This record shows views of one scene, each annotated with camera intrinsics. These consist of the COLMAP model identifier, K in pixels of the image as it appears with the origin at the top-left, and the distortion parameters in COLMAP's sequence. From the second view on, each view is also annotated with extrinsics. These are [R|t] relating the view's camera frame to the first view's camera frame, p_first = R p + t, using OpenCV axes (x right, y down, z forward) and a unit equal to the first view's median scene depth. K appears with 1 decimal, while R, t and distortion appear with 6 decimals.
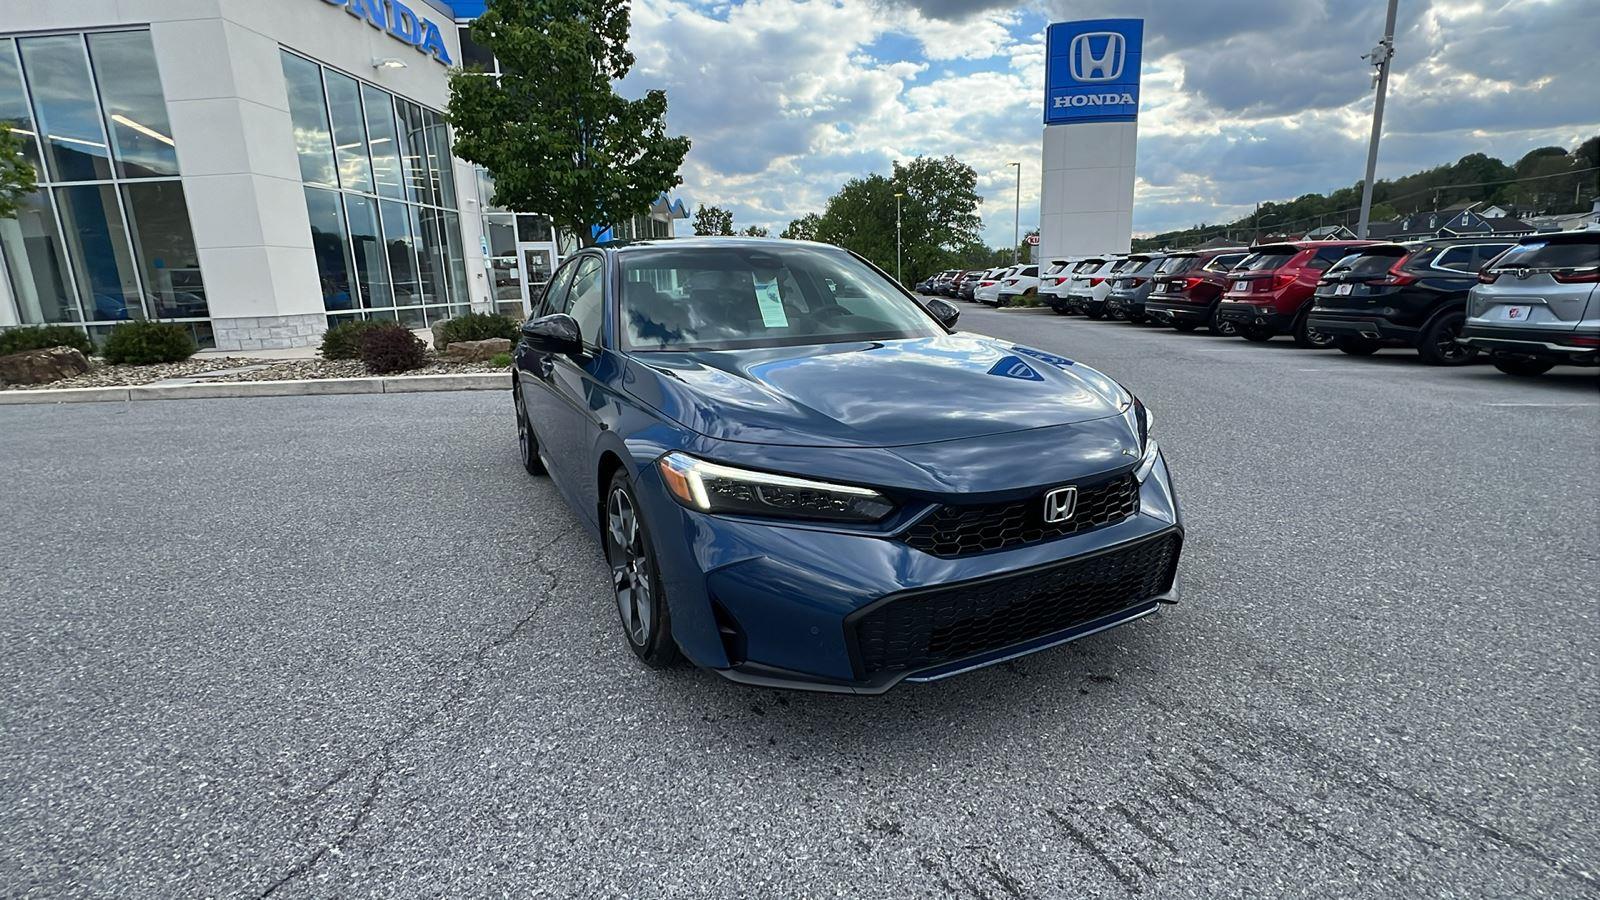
lens RADIAL K [[734.9, 0, 794.8], [0, 734.9, 452.1], [0, 0, 1]] dist [-0.001271, 0.000248]
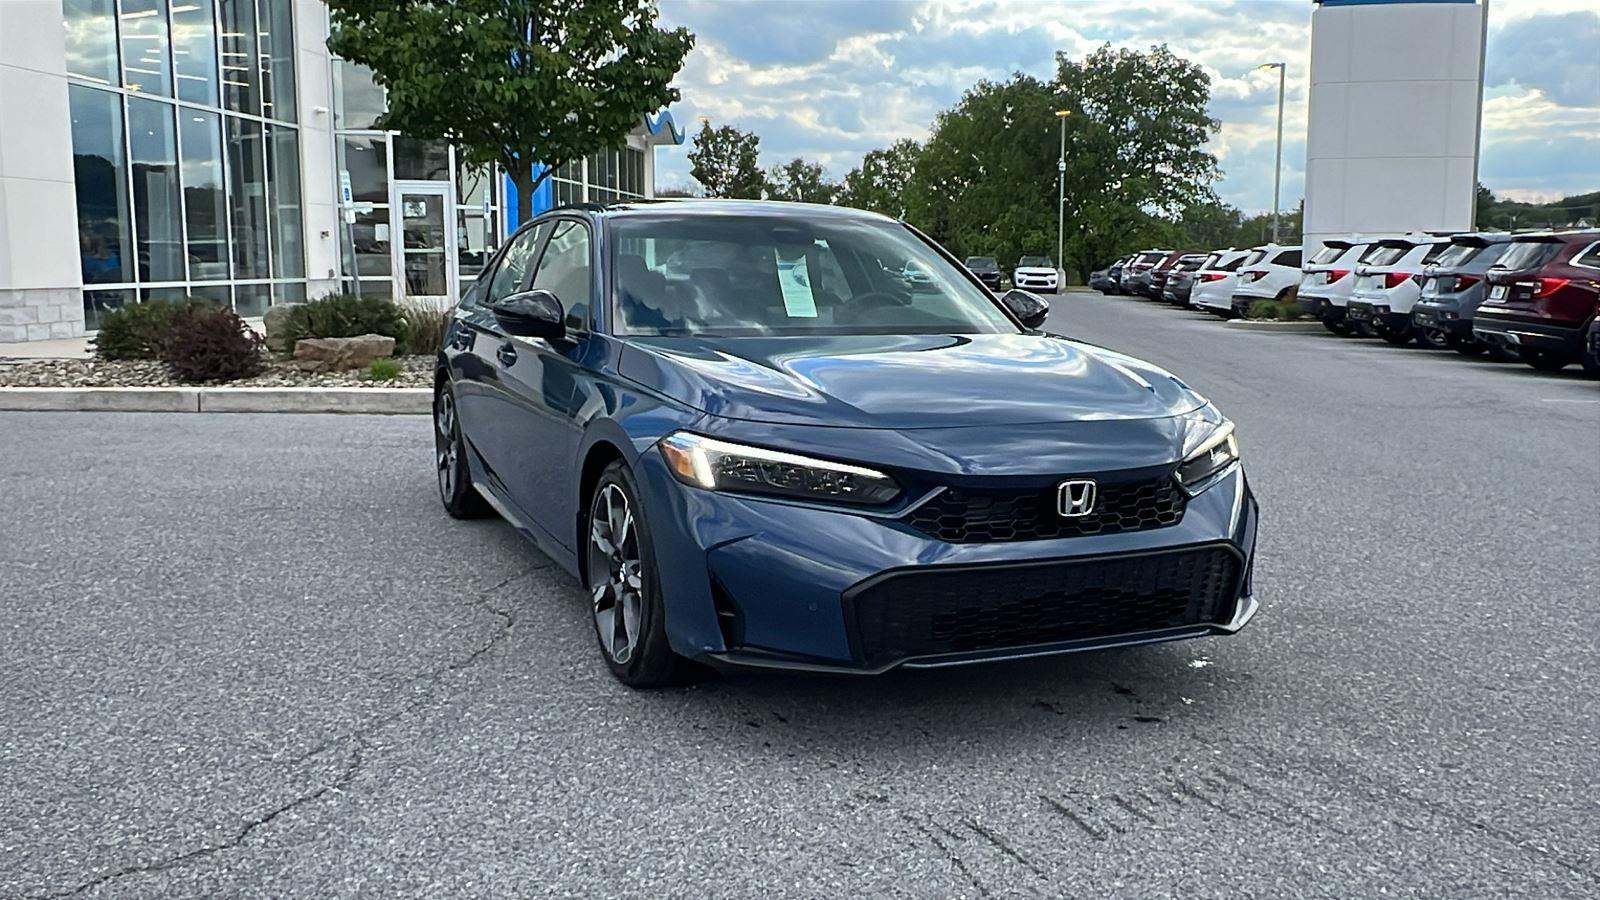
lens RADIAL K [[1397.8, 0, 791.8], [0, 1397.8, 450.6], [0, 0, 1]] dist [0.000951, -0.000857]
pose [[0.997911, 0.039472, -0.051140, 0.014159], [-0.044056, 0.994799, -0.091839, 0.033966], [0.047249, 0.093900, 0.994460, -0.147244]]
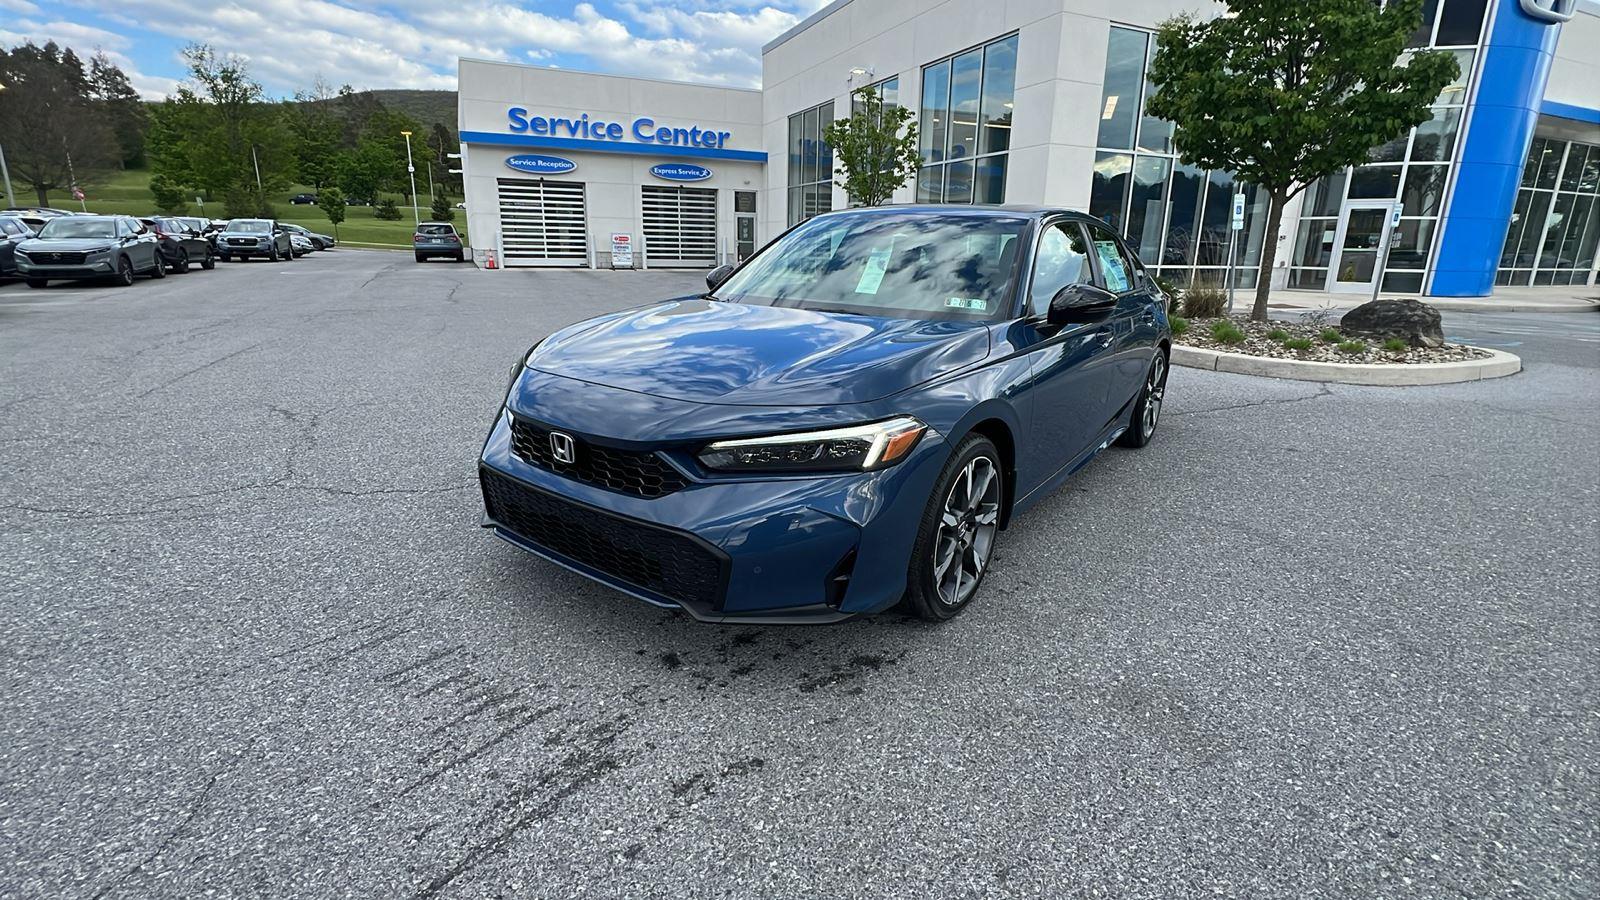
lens RADIAL K [[734.9, 0, 794.8], [0, 734.9, 452.1], [0, 0, 1]] dist [-0.001271, 0.000248]
pose [[0.450712, 0.282265, -0.846868, 0.264029], [-0.236143, 0.952596, 0.191826, -0.040209], [0.860869, 0.113524, 0.496001, 0.129712]]
